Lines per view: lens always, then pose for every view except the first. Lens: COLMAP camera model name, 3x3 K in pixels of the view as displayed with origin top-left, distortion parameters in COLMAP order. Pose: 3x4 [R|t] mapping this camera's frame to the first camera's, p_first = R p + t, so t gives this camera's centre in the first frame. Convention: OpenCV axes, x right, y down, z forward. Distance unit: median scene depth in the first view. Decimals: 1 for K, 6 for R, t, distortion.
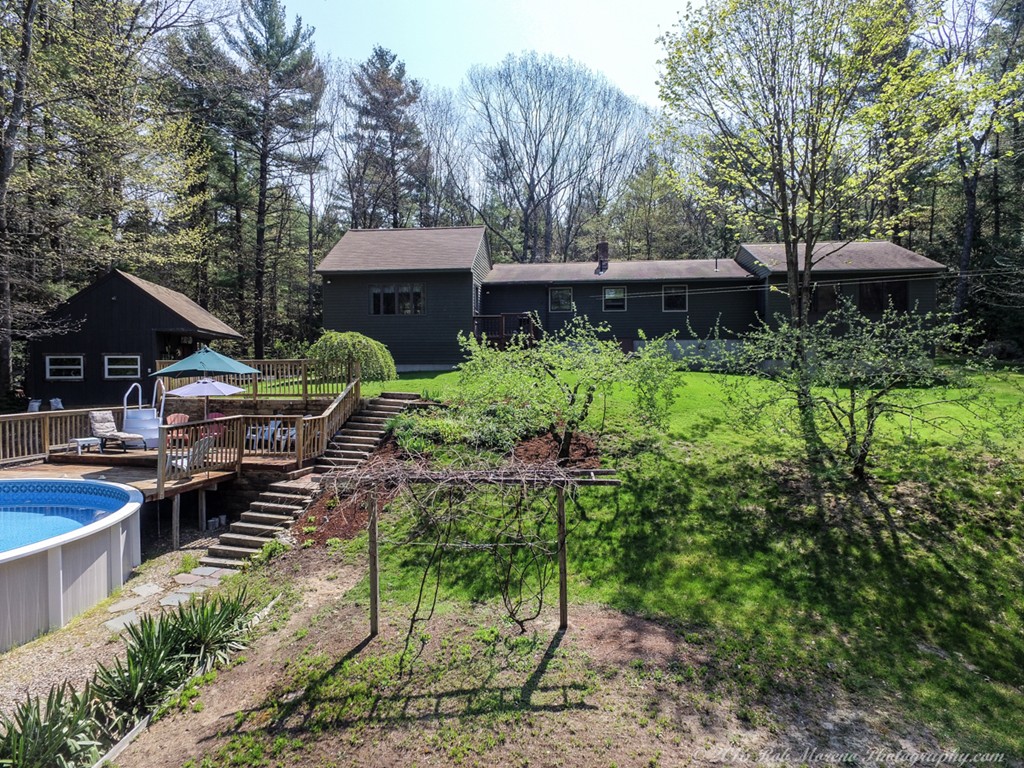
lens RADIAL K [[584.4, 0, 522.7], [0, 584.4, 375.7], [0, 0, 1]] dist [-0.020813, 0.019289]
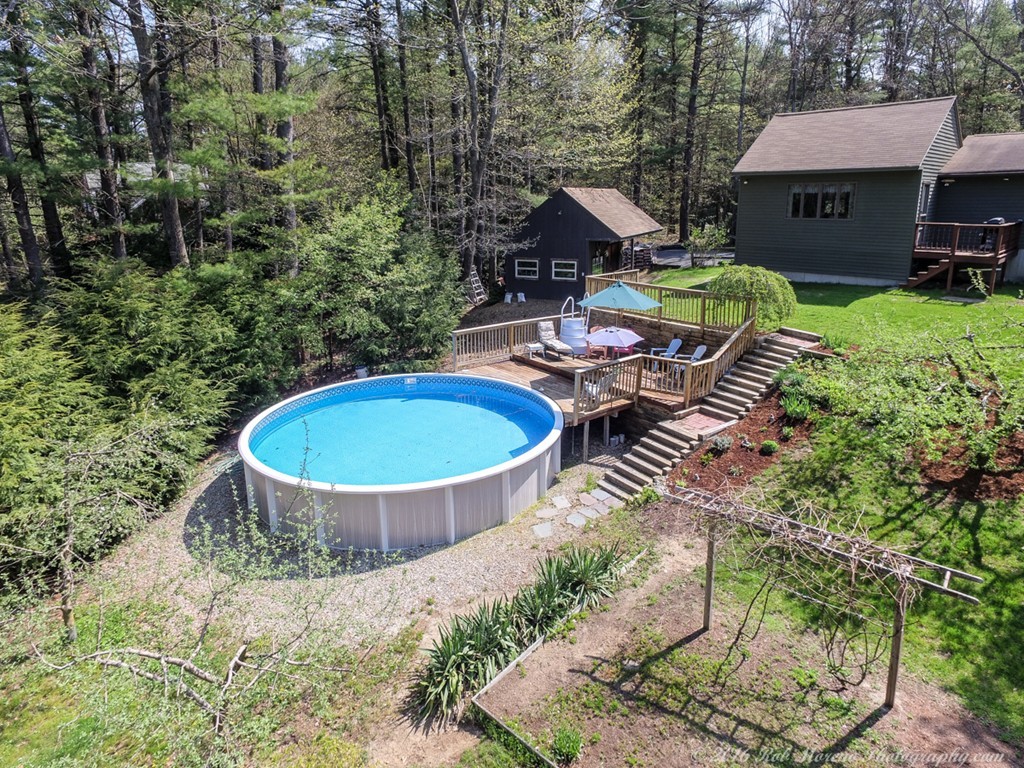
lens RADIAL K [[584.4, 0, 522.7], [0, 584.4, 375.7], [0, 0, 1]] dist [-0.020813, 0.019289]
pose [[0.777897, 0.138417, -0.612958, 0.051460], [-0.017793, 0.979899, 0.198699, -0.135449], [0.628140, -0.143661, 0.764723, -0.030540]]
